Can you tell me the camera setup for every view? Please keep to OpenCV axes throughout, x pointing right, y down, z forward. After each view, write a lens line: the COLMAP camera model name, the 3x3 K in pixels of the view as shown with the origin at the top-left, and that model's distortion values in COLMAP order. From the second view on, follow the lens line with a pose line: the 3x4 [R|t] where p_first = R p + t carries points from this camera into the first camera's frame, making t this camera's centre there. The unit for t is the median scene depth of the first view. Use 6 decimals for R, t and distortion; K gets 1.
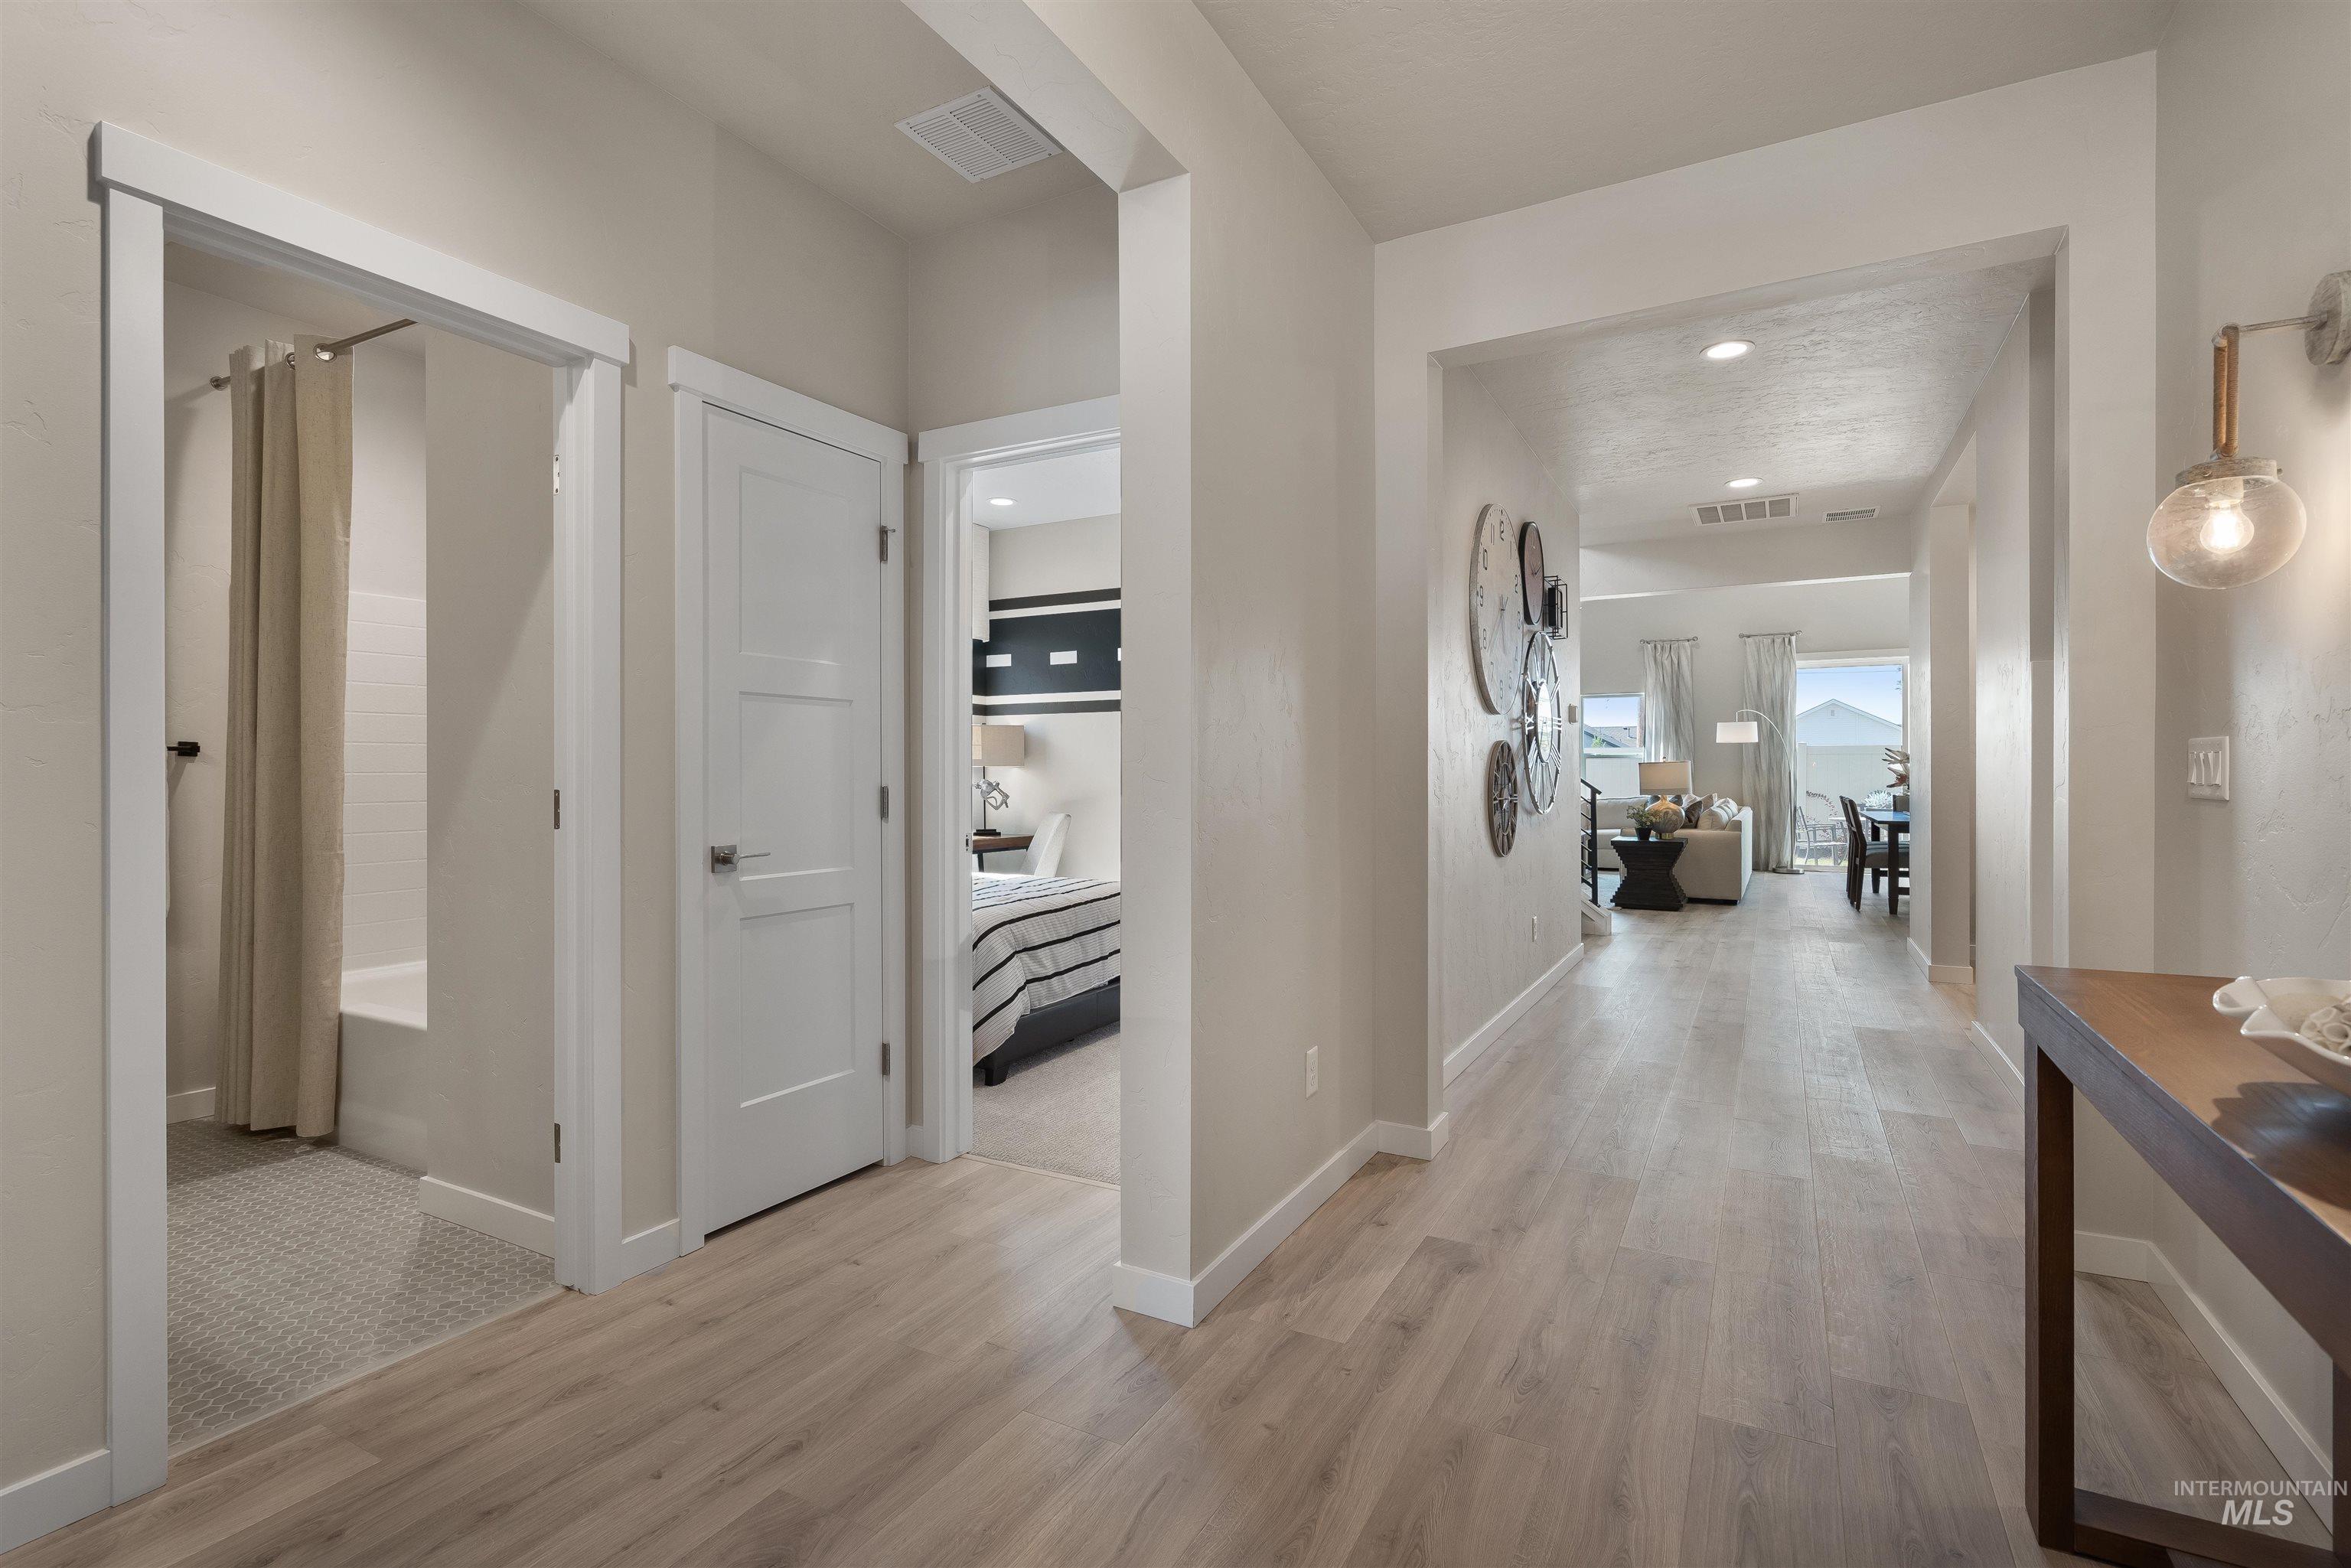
lens RADIAL K [[1093.1, 0, 1175.7], [0, 1093.1, 777.9], [0, 0, 1]] dist [0.000982, -0.000629]
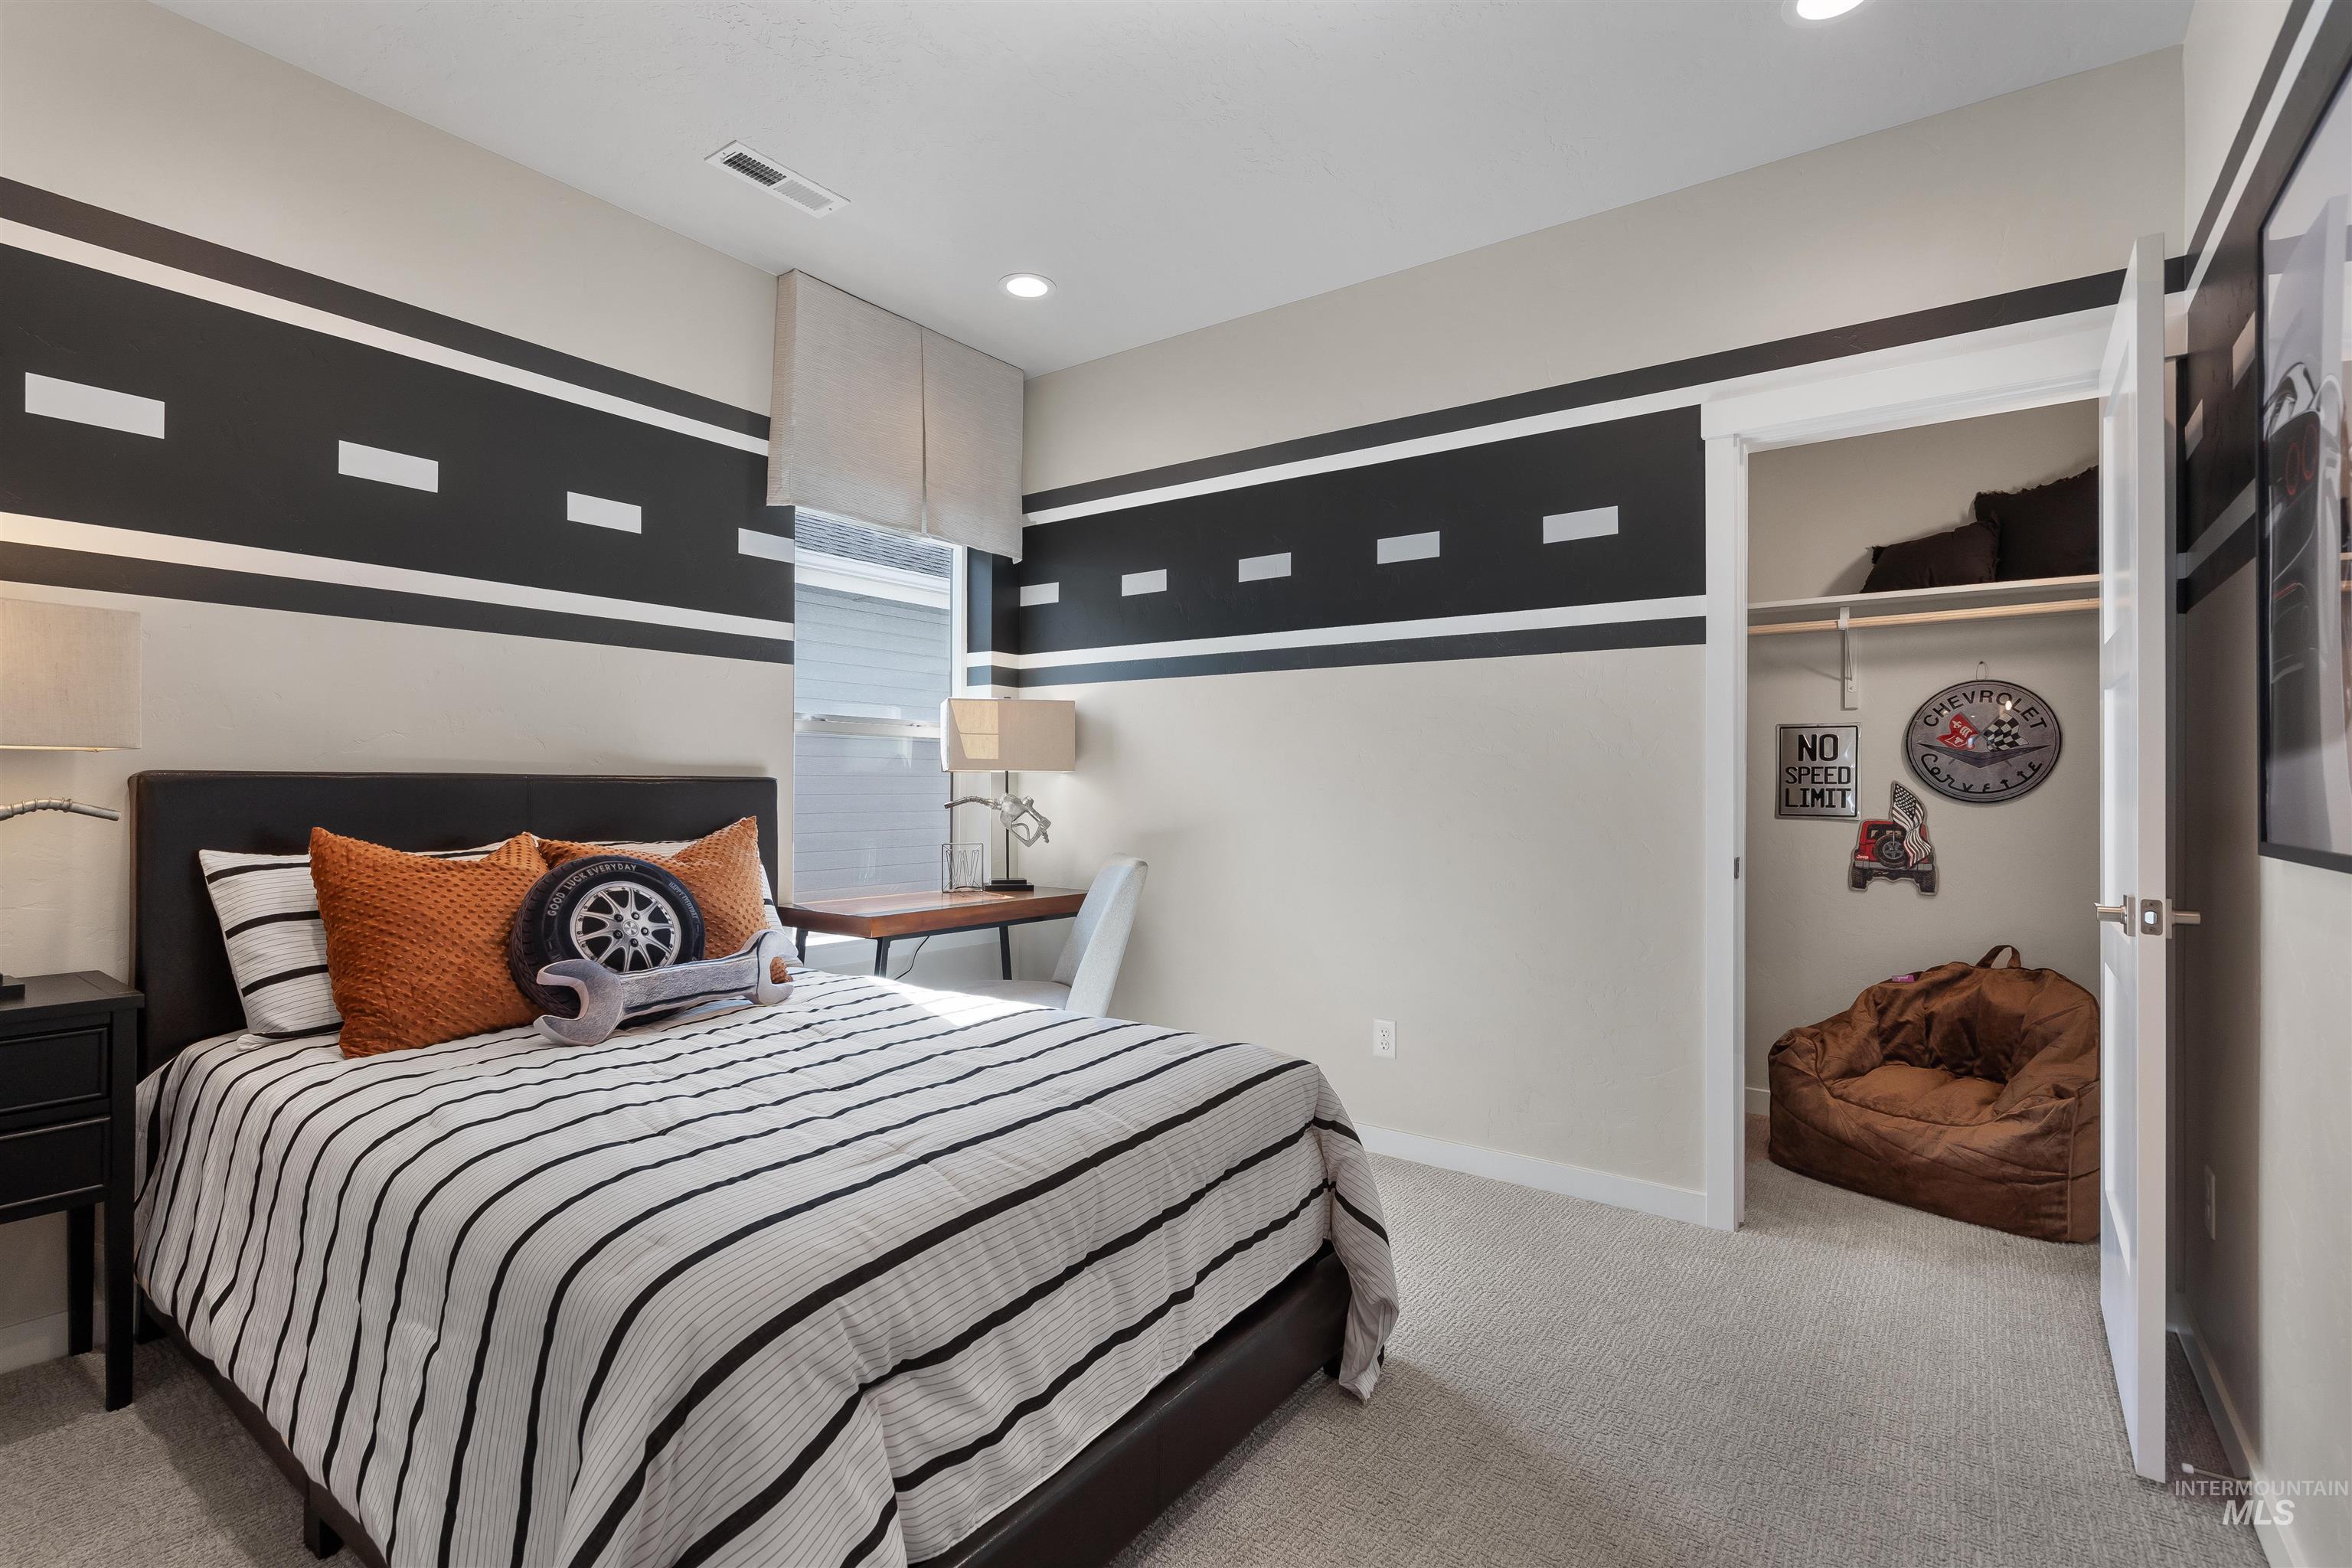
lens RADIAL K [[1093.6, 0, 1173.0], [0, 1093.6, 787.9], [0, 0, 1]] dist [0.000982, -0.000629]
pose [[0.992757, 0.006785, -0.119950, -0.017733], [-0.007048, 0.999974, -0.001773, -0.001342], [0.119935, 0.002605, 0.992778, 0.429760]]
